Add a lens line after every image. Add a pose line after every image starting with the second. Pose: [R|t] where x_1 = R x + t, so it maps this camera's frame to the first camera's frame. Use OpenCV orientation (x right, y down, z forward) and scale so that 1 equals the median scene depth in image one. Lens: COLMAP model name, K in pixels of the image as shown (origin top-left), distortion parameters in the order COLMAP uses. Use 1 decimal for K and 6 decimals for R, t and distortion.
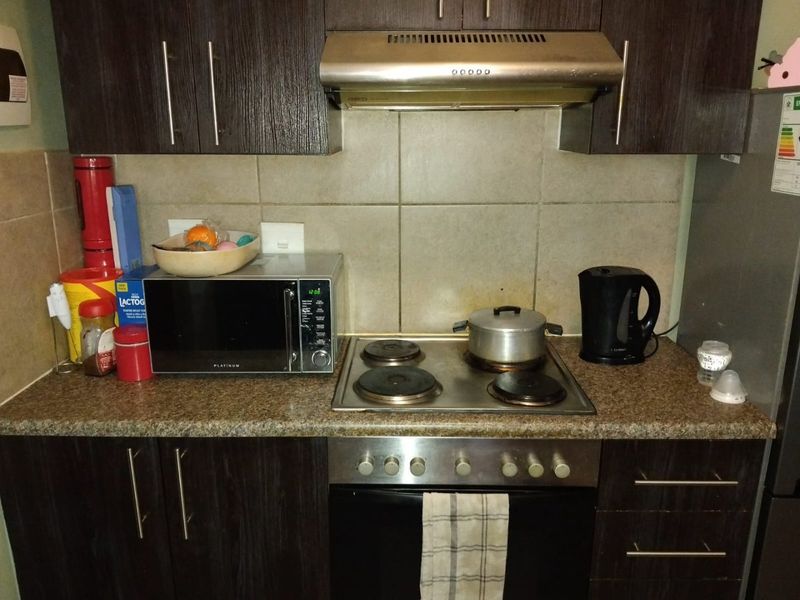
lens RADIAL K [[635.6, 0, 400.0], [0, 635.6, 300.0], [0, 0, 1]] dist [0.108508, -0.177128]
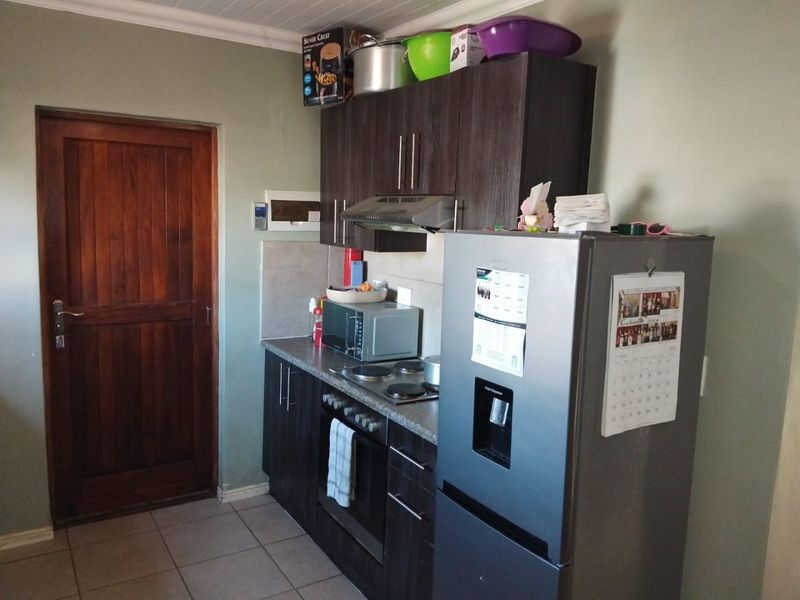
lens RADIAL K [[635.6, 0, 400.0], [0, 635.6, 300.0], [0, 0, 1]] dist [0.108508, -0.177128]
pose [[0.538526, 0.142697, -0.830438, 1.689893], [-0.272192, 0.962178, -0.011178, -0.083181], [0.797434, 0.232059, 0.556999, -0.025684]]
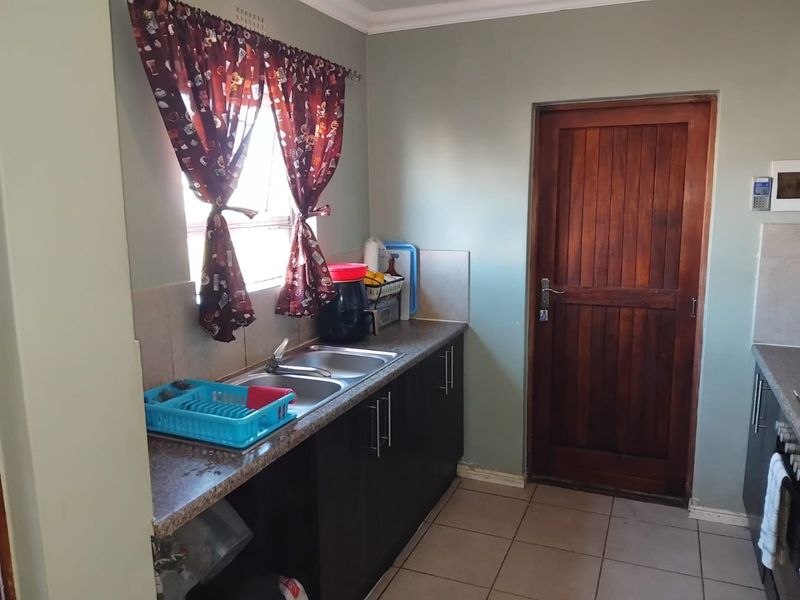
lens RADIAL K [[635.6, 0, 400.0], [0, 635.6, 300.0], [0, 0, 1]] dist [0.108508, -0.177128]
pose [[-0.380279, 0.158966, -0.911108, 1.666230], [-0.246306, 0.932135, 0.265438, -0.213663], [0.891471, 0.325352, -0.315317, 0.542690]]
